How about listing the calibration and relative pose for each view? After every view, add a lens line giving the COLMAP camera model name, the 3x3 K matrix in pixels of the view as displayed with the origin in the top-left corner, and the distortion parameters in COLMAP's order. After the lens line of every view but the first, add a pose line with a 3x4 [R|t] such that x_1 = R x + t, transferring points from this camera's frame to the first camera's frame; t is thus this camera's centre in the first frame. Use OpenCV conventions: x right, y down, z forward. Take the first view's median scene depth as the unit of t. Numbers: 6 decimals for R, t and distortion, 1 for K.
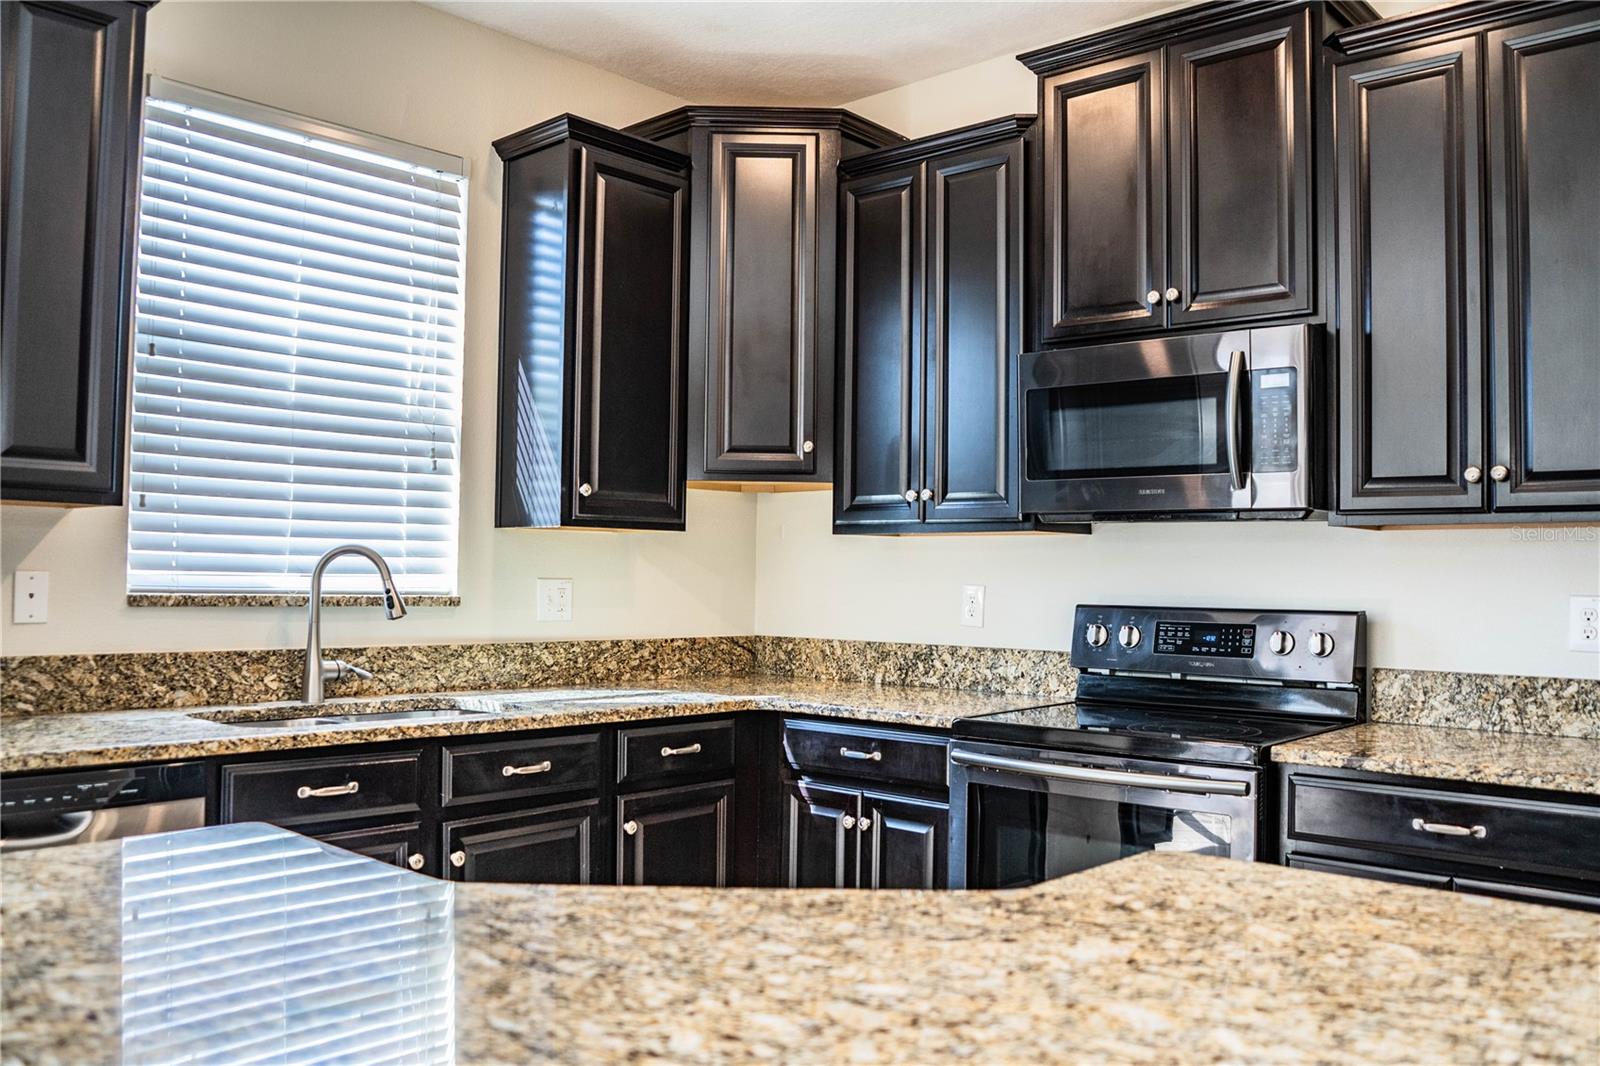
lens RADIAL K [[1298.5, 0, 800.0], [0, 1298.5, 533.0], [0, 0, 1]] dist [-0.124718, 0.089117]
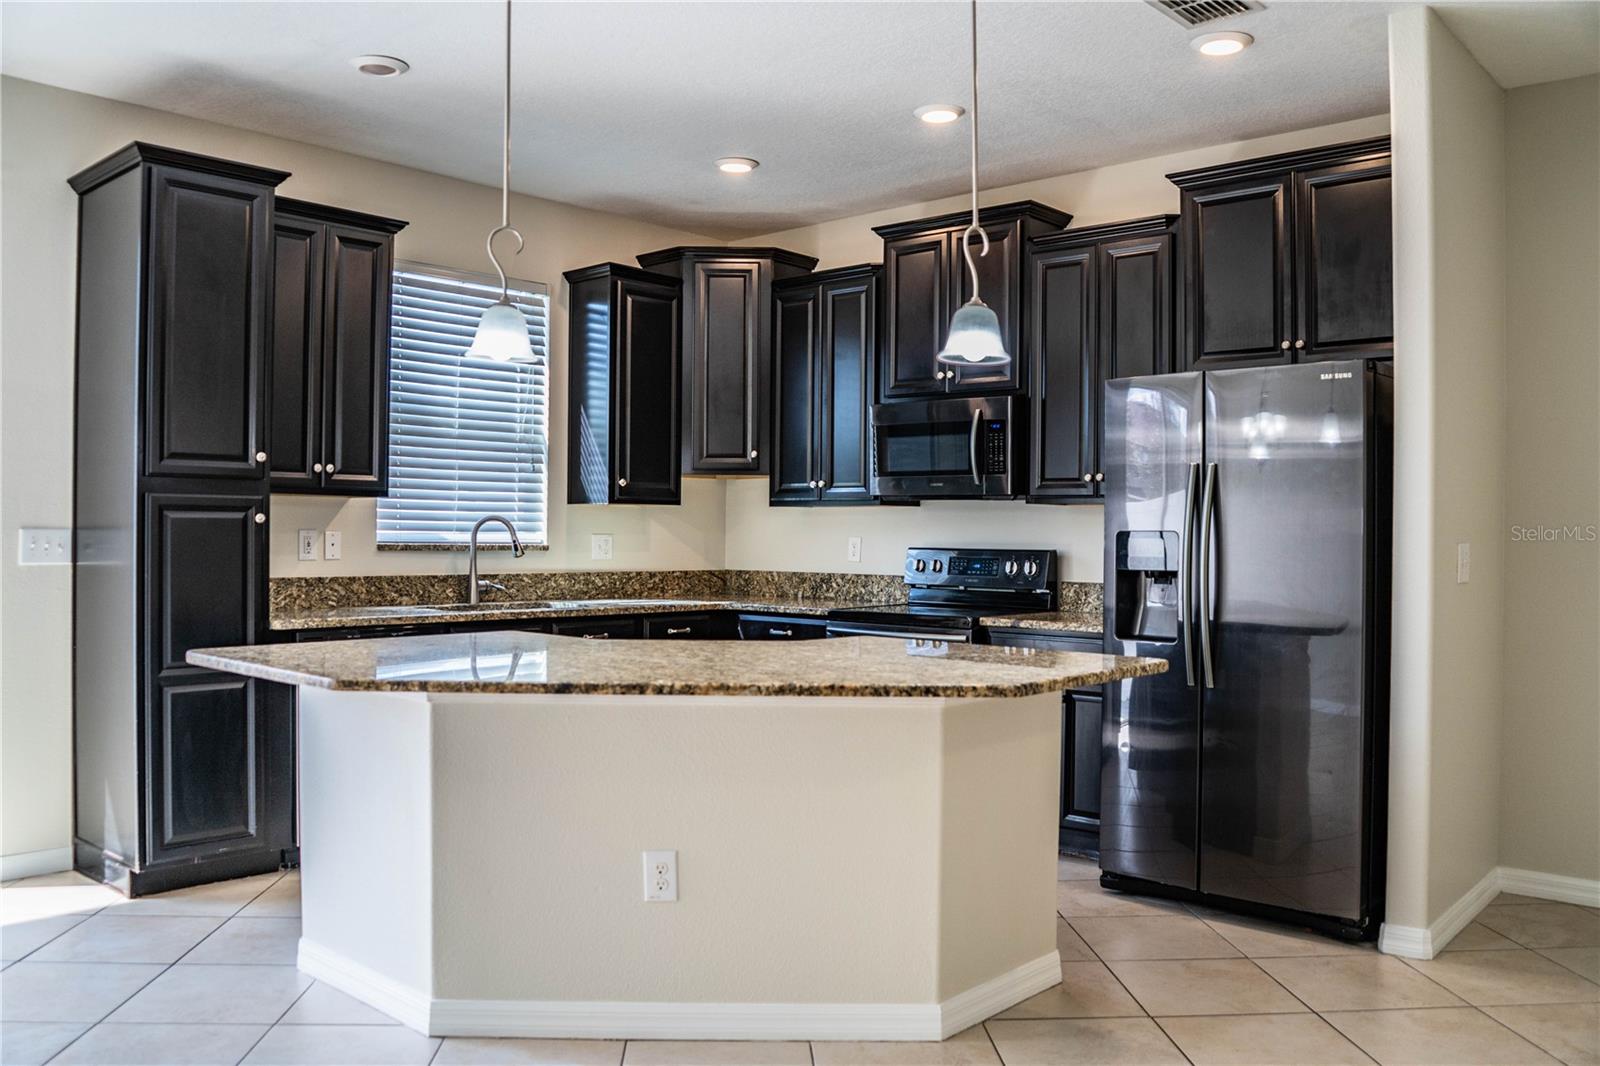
lens RADIAL K [[1298.5, 0, 800.0], [0, 1298.5, 533.0], [0, 0, 1]] dist [-0.124718, 0.089117]
pose [[0.999977, -0.004310, 0.005212, 0.059213], [0.004132, 0.999427, 0.033592, -0.022286], [-0.005353, -0.033569, 0.999422, -0.707526]]
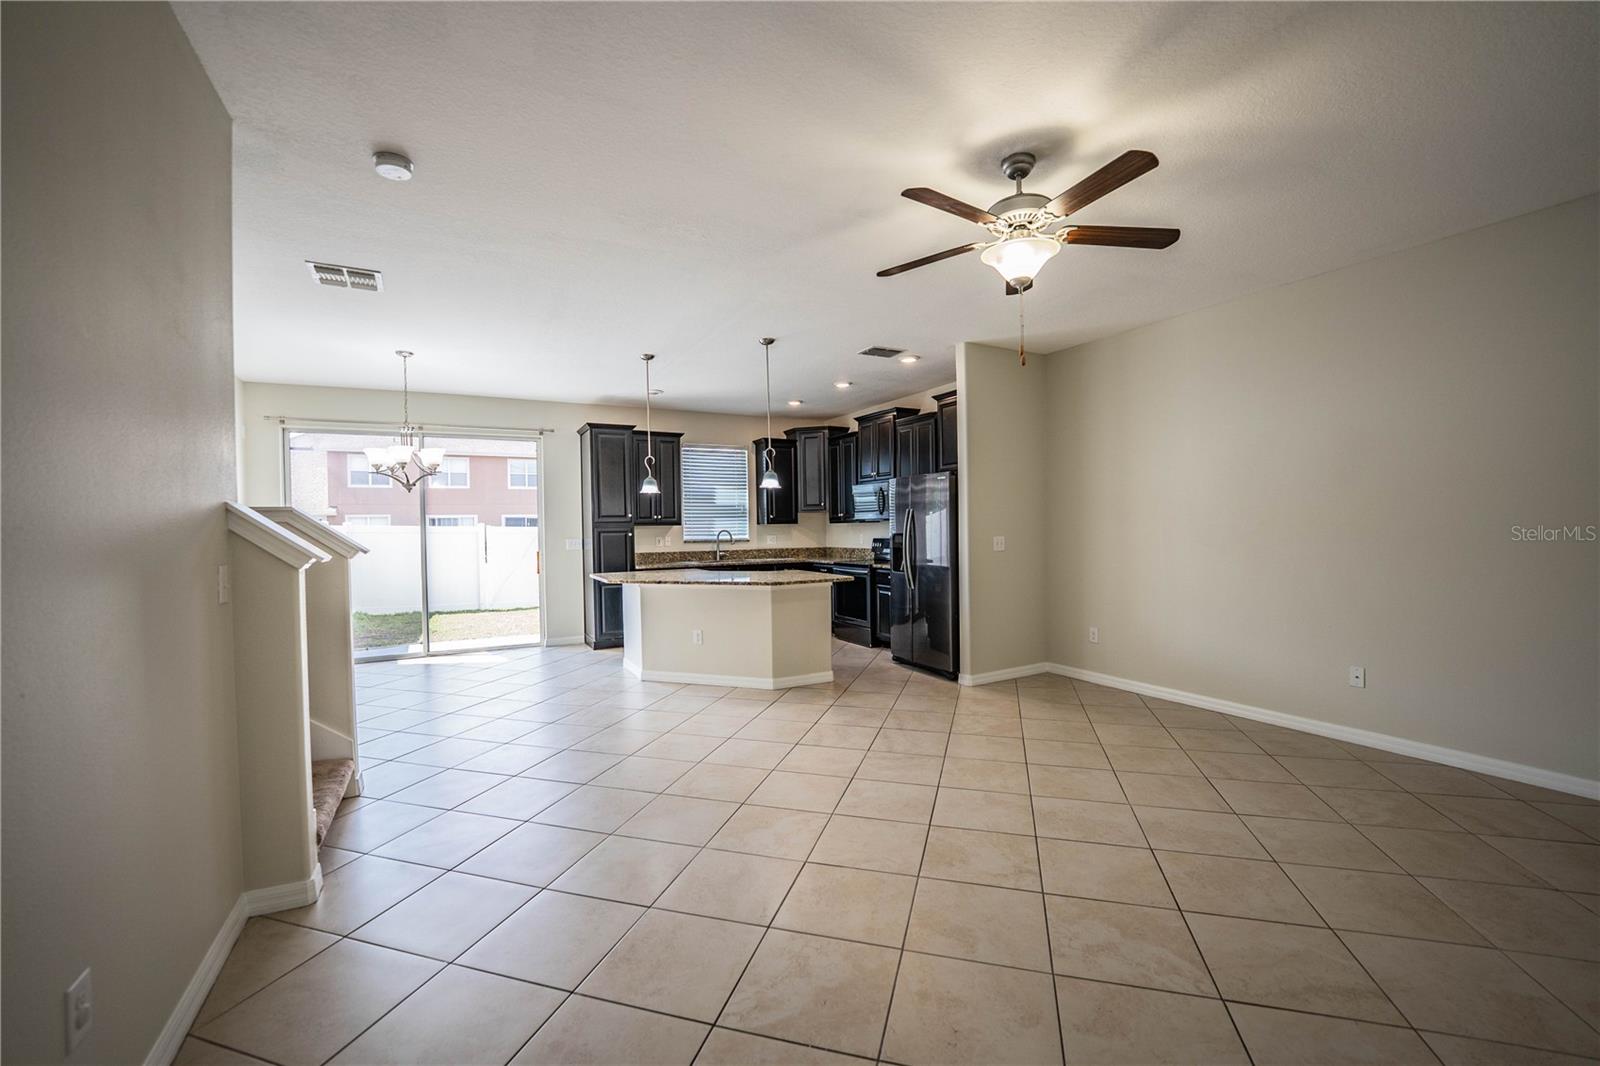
lens RADIAL K [[652.6, 0, 799.1], [0, 652.6, 538.0], [0, 0, 1]] dist [-0.026225, 0.003710]
pose [[0.940985, -0.022135, -0.337722, 0.724152], [0.039320, 0.998252, 0.044127, -0.055200], [0.336155, -0.054802, 0.940211, -1.208514]]
